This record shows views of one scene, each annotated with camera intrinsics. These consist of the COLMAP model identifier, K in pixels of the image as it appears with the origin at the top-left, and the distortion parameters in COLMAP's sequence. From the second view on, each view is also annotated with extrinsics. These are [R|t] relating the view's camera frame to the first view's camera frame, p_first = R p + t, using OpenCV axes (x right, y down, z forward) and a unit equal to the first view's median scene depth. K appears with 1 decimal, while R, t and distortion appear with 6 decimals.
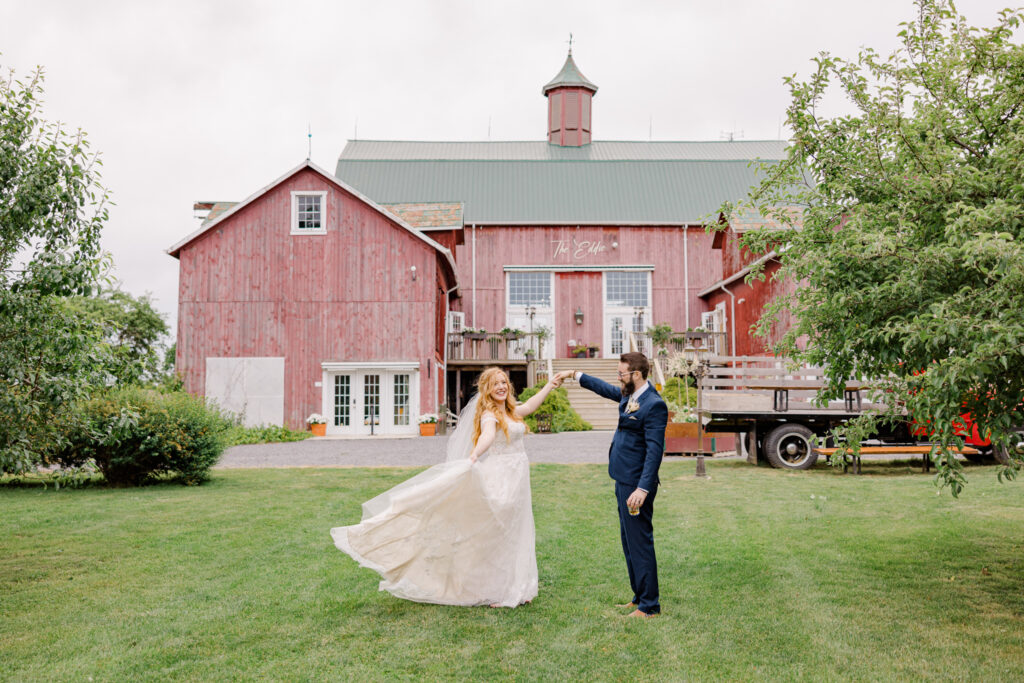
lens RADIAL K [[1035.5, 0, 494.5], [0, 1035.5, 315.6], [0, 0, 1]] dist [0.014034, 0.000000]
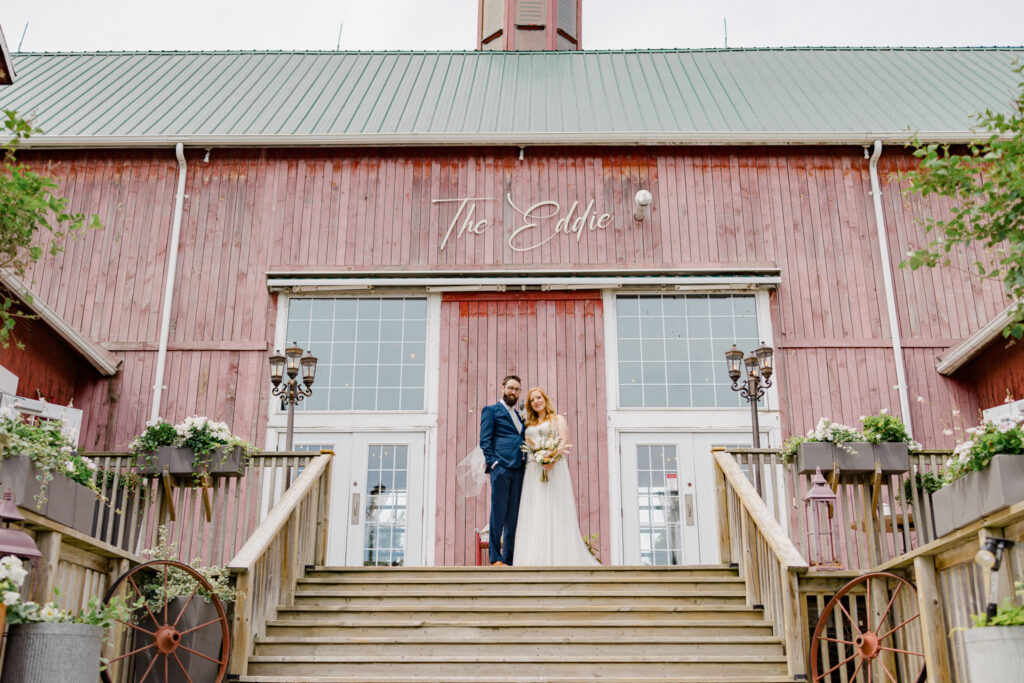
lens RADIAL K [[1035.5, 0, 504.9], [0, 1035.5, 342.3], [0, 0, 1]] dist [0.014034, 0.000000]
pose [[0.999451, -0.003308, -0.032975, 0.114579], [-0.005303, 0.966219, -0.257669, 0.063347], [0.032714, 0.257702, 0.965671, 0.955402]]
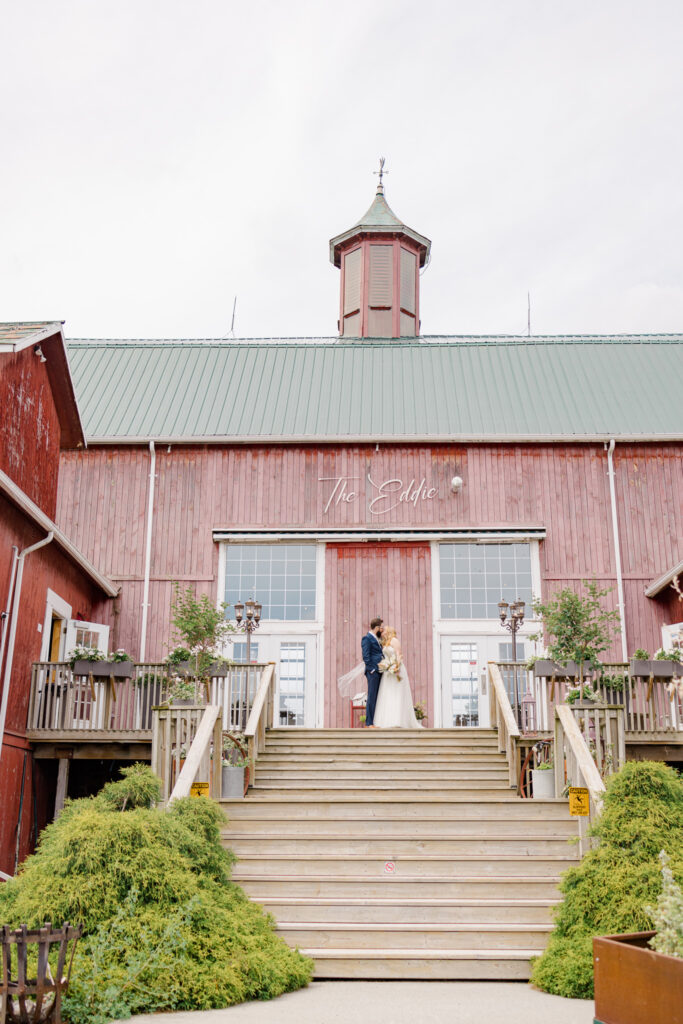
lens RADIAL K [[1035.5, 0, 332.2], [0, 1035.5, 524.1], [0, 0, 1]] dist [0.014034, 0.000000]
pose [[0.998851, -0.003296, -0.047802, 0.110408], [-0.006203, 0.980342, -0.197209, 0.052940], [0.047512, 0.197279, 0.979195, 0.734237]]
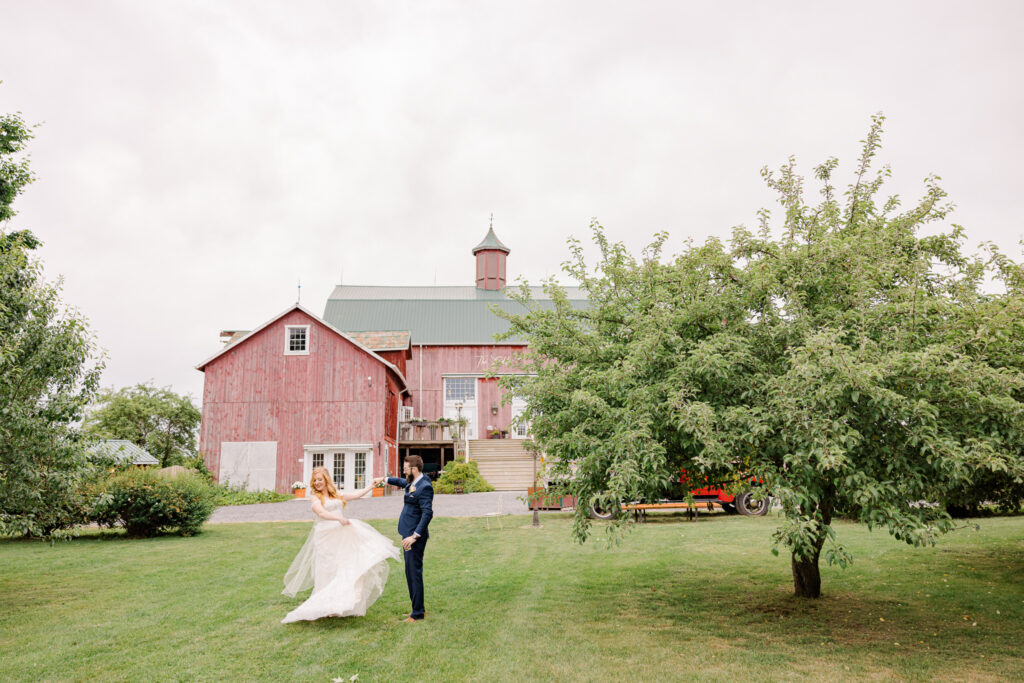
lens RADIAL K [[749.1, 0, 498.0], [0, 749.1, 329.7], [0, 0, 1]] dist [0.002300, 0.000262]
pose [[0.998963, -0.000972, 0.045509, 0.052004], [0.005344, 0.995362, -0.096047, -0.011613], [-0.045205, 0.096190, 0.994336, -0.049415]]
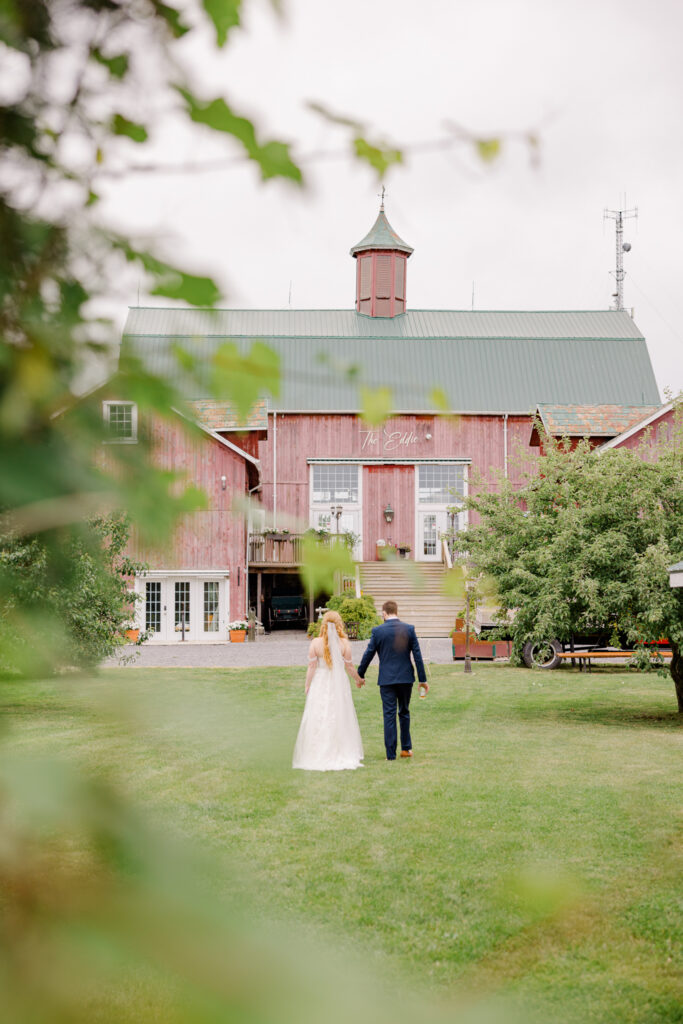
lens RADIAL K [[1661.3, 0, 286.5], [0, 1661.3, 499.6], [0, 0, 1]] dist [0.031419, 0.000000]
pose [[0.999917, 0.006264, 0.011226, -0.034270], [-0.006589, 0.999554, 0.029144, -0.071789], [-0.011039, -0.029215, 0.999512, -0.628019]]
